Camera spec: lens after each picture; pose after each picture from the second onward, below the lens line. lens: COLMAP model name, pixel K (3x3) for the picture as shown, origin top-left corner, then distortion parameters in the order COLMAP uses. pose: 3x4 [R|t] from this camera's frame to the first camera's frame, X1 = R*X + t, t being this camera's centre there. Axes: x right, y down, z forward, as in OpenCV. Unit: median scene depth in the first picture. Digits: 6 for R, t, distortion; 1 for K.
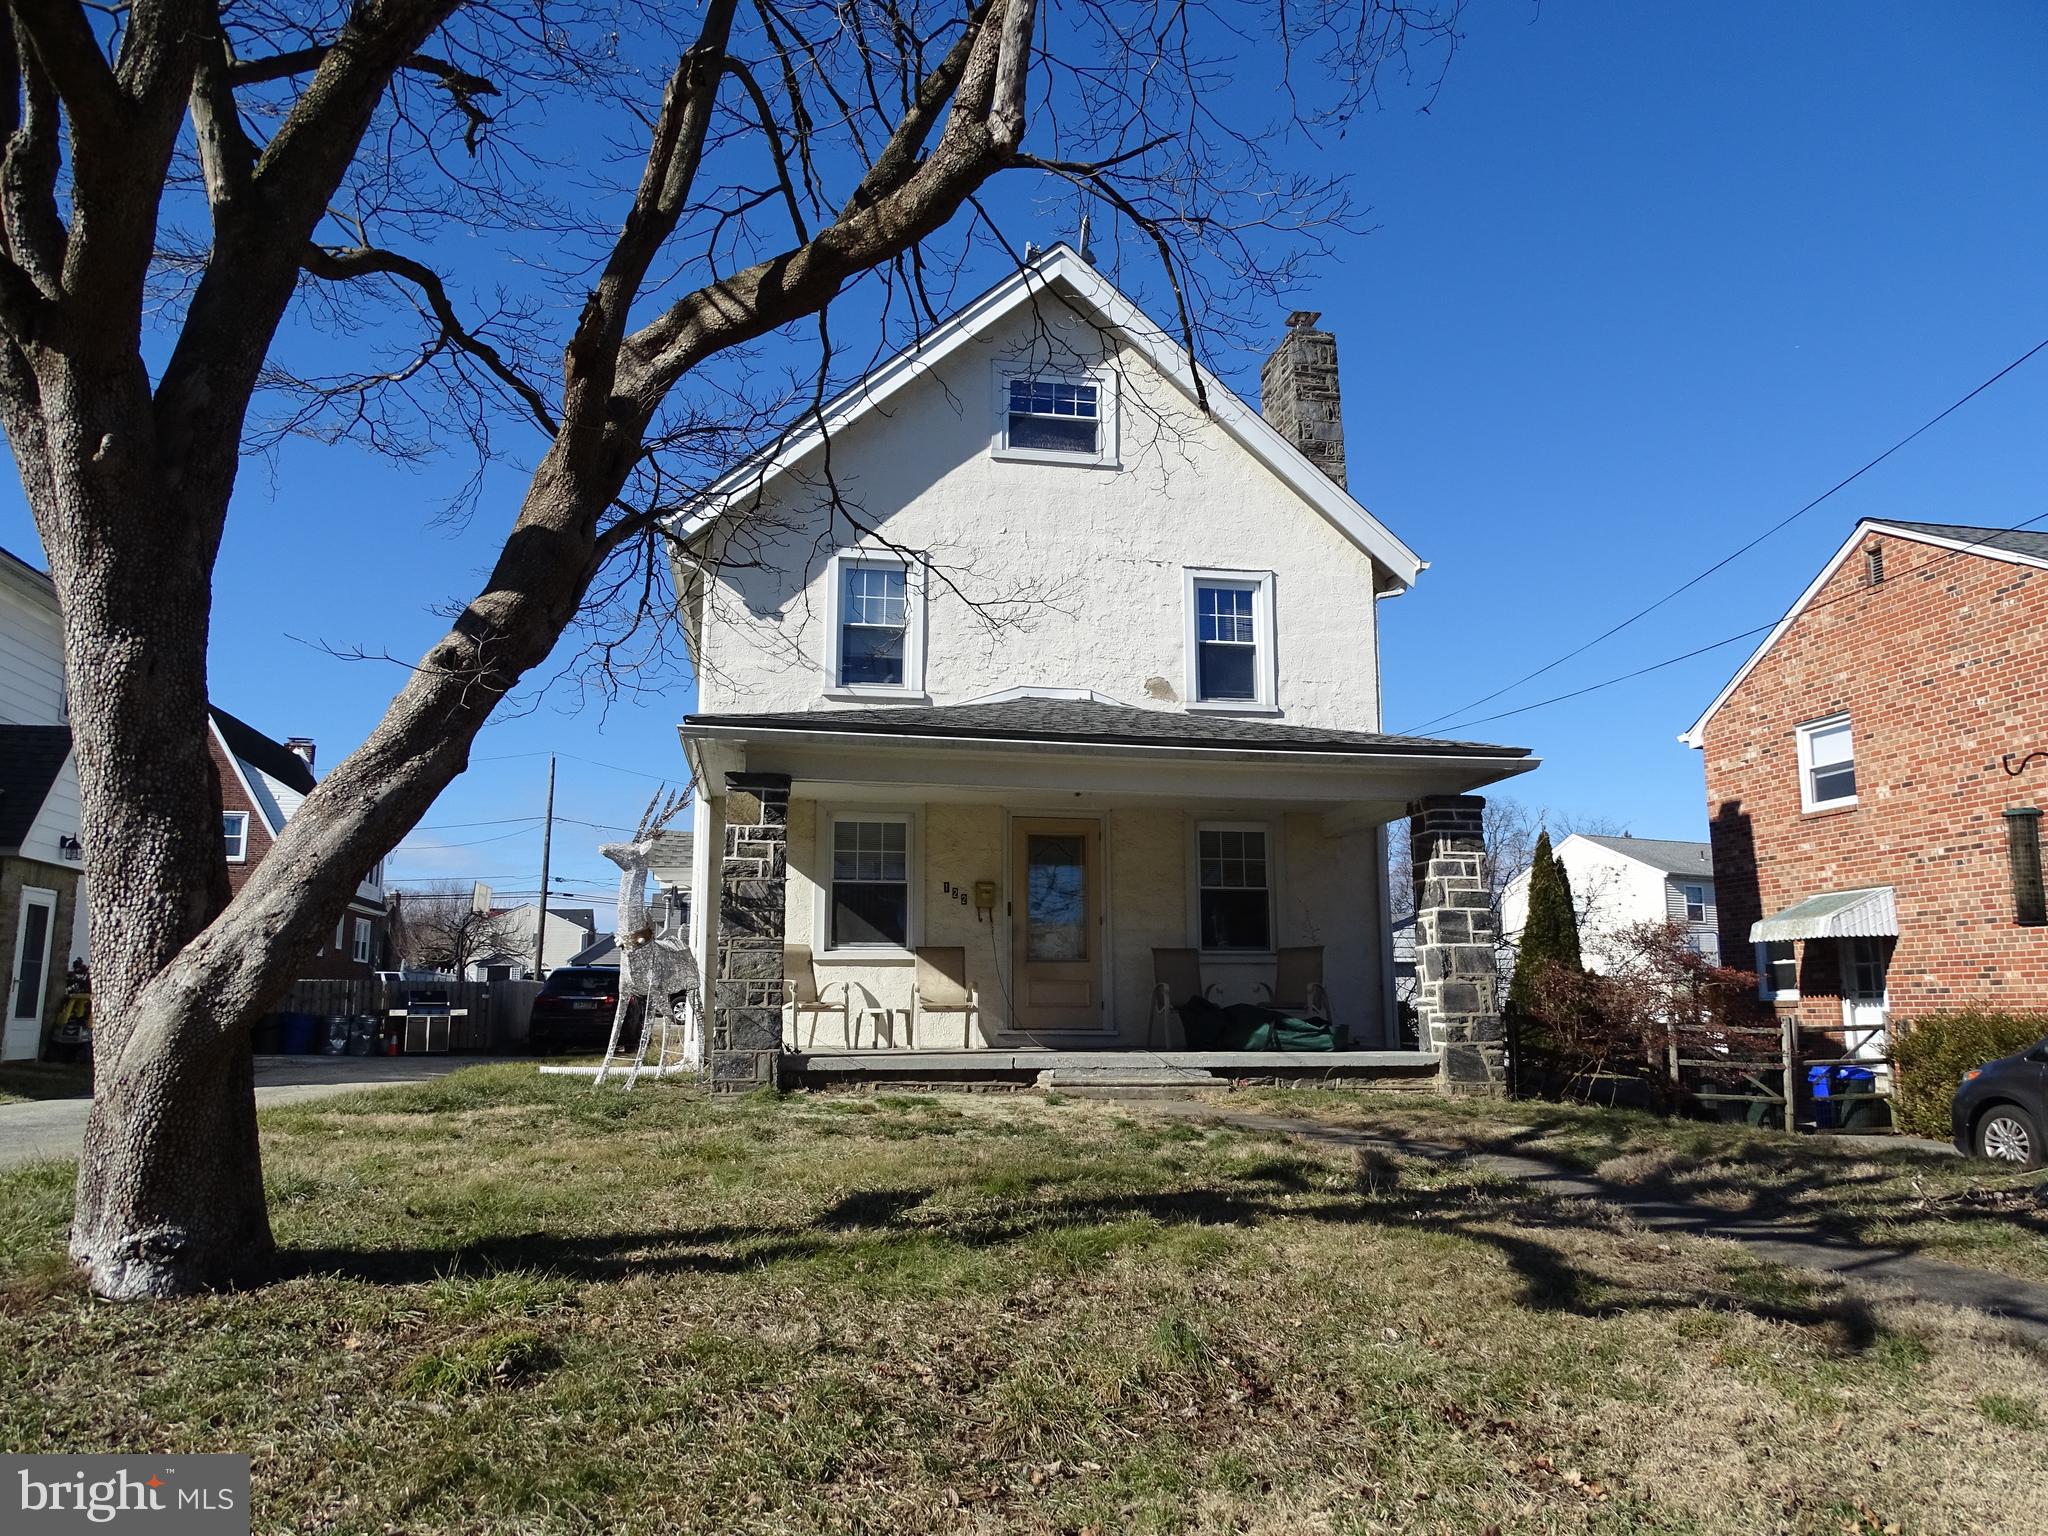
lens RADIAL K [[1433.5, 0, 1034.7], [0, 1433.5, 772.3], [0, 0, 1]] dist [-0.007507, 0.000474]
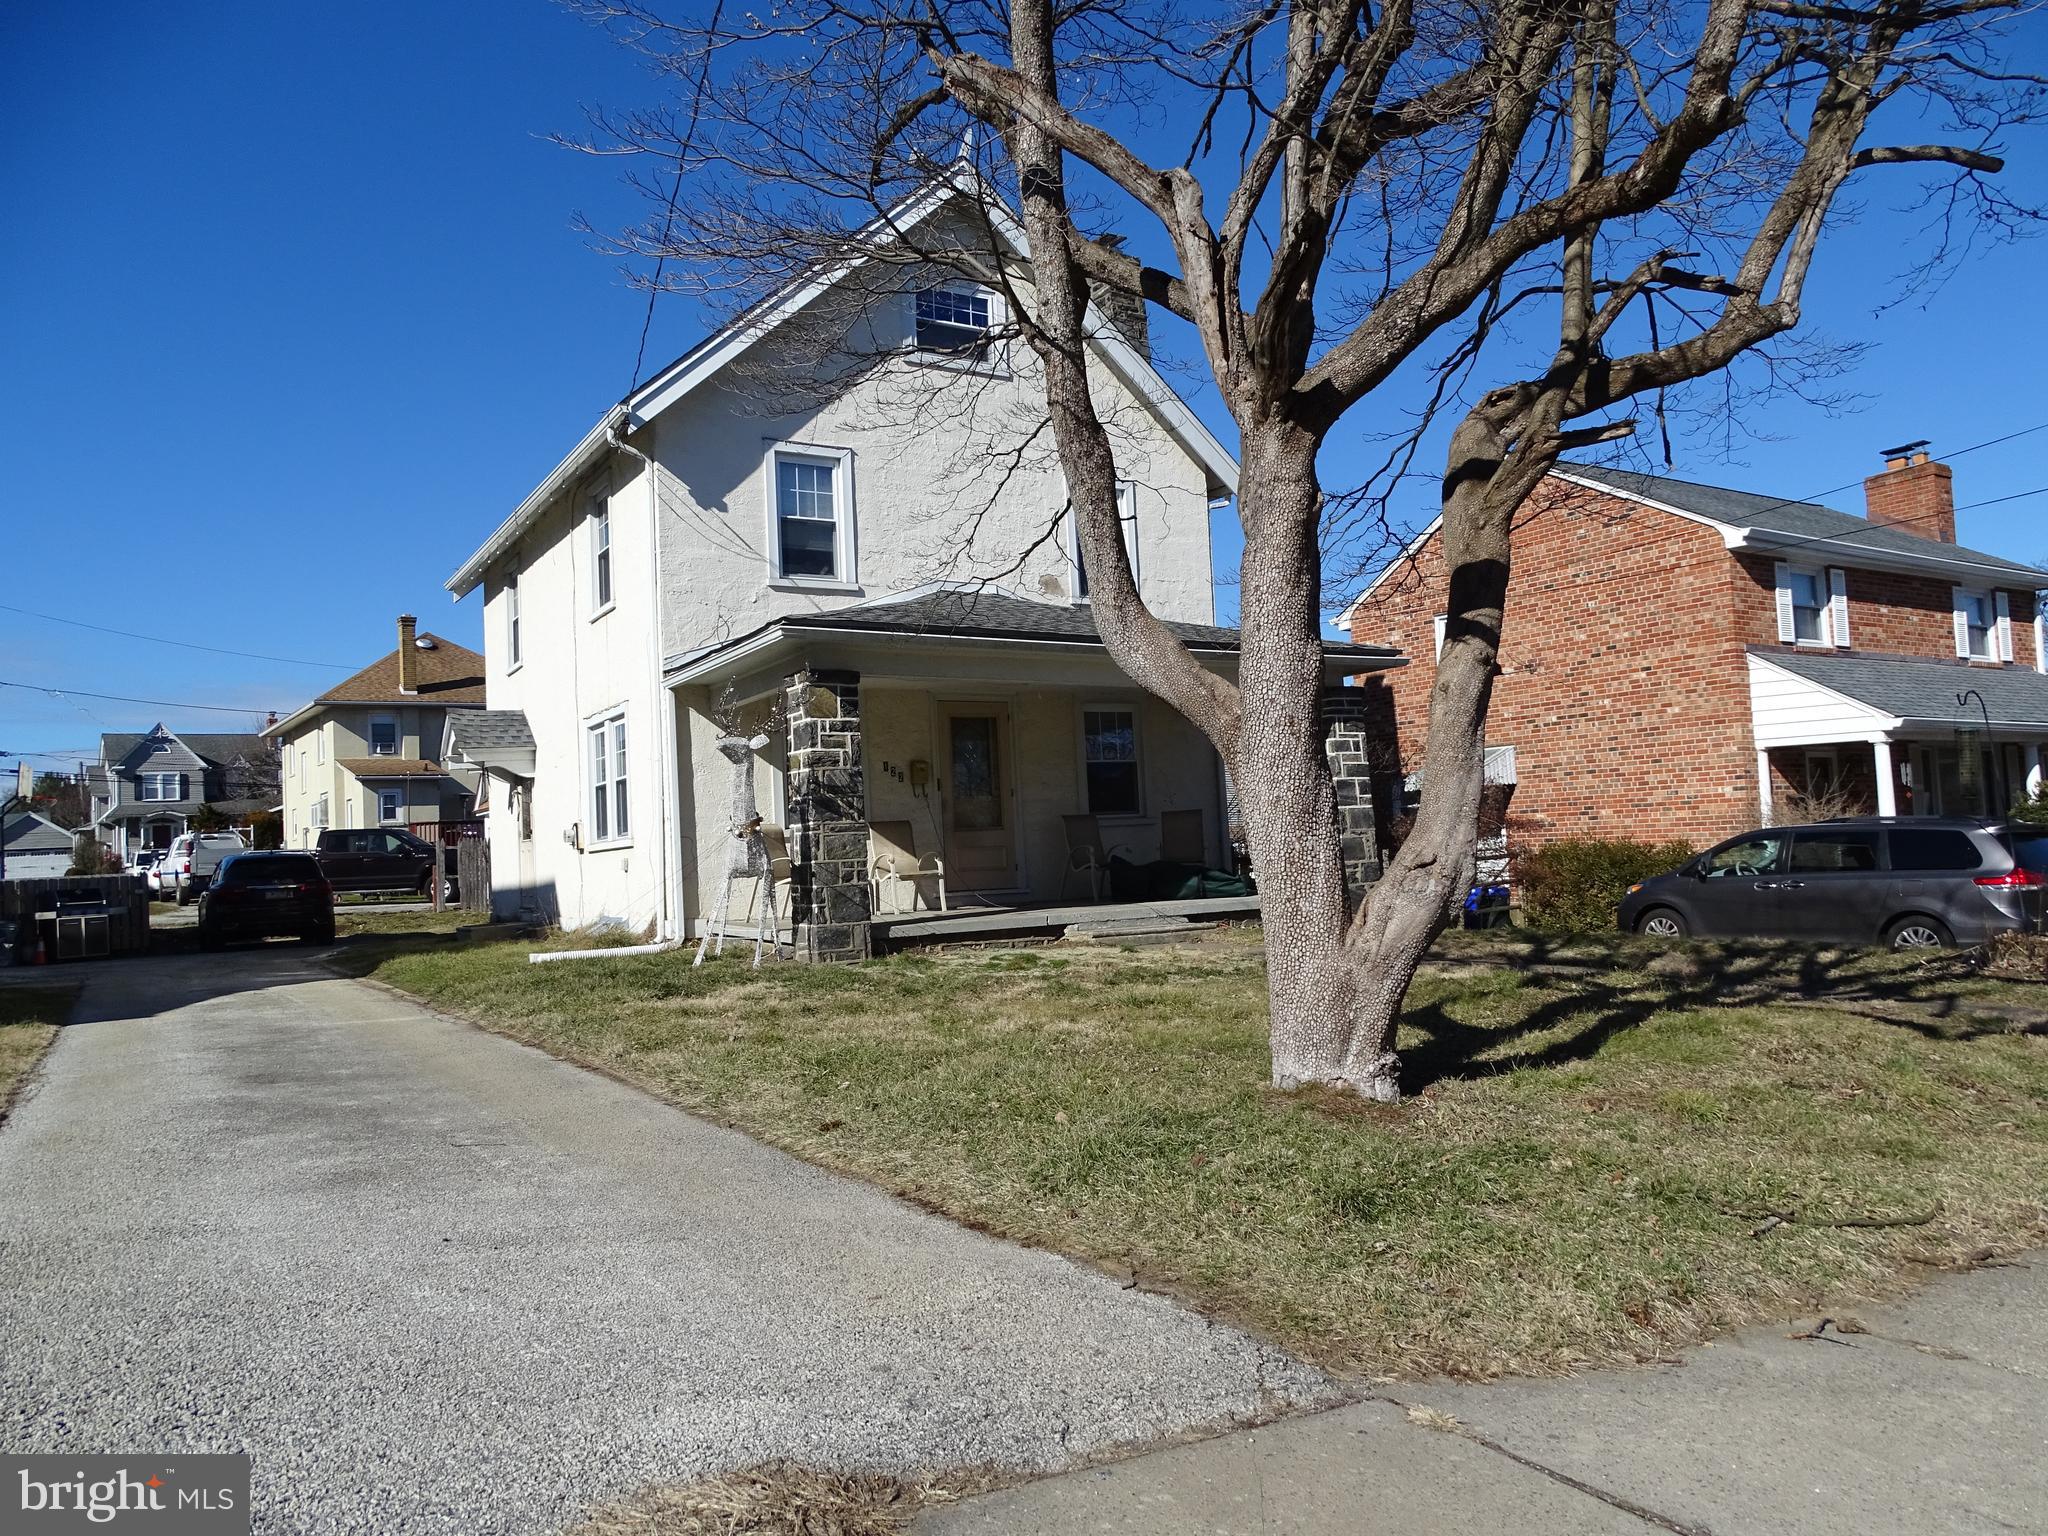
lens RADIAL K [[1433.5, 0, 1030.3], [0, 1433.5, 771.0], [0, 0, 1]] dist [-0.007507, 0.000474]
pose [[0.933921, -0.022732, 0.356755, -0.338448], [-0.014252, 0.994815, 0.100699, -0.026757], [-0.357194, -0.099130, 0.928755, -0.049650]]
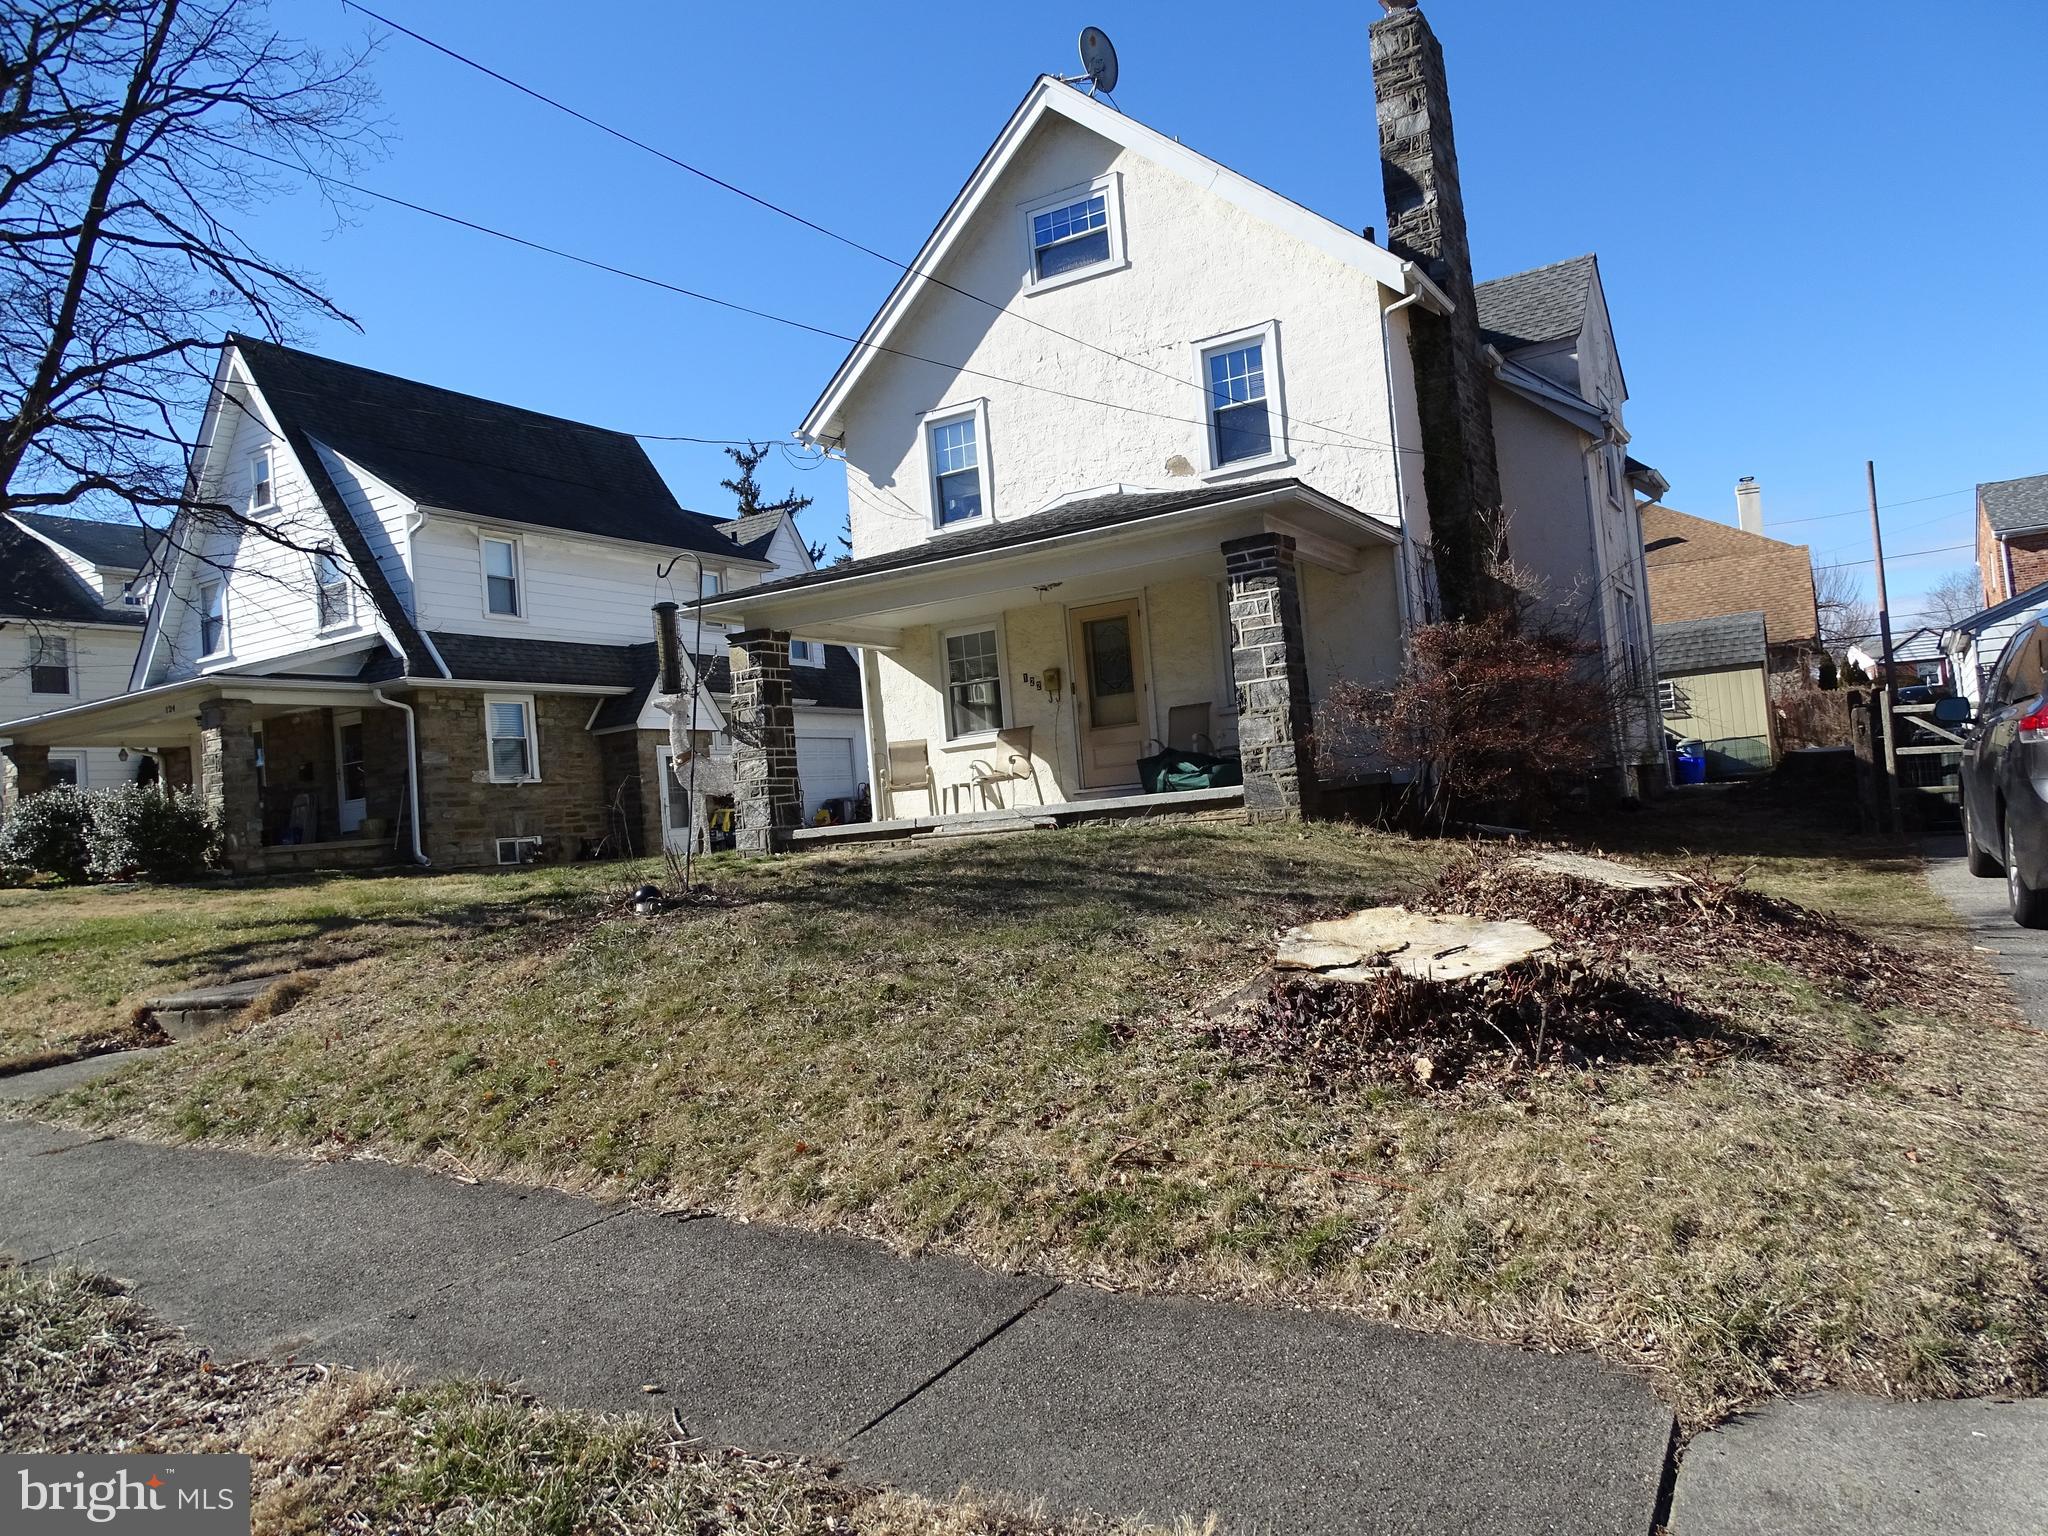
lens RADIAL K [[1433.5, 0, 1033.6], [0, 1433.5, 766.5], [0, 0, 1]] dist [-0.007507, 0.000474]
pose [[0.756437, -0.093767, -0.647311, 0.696762], [0.195714, 0.976775, 0.087217, 0.048114], [0.624099, -0.192662, 0.757220, 0.077103]]
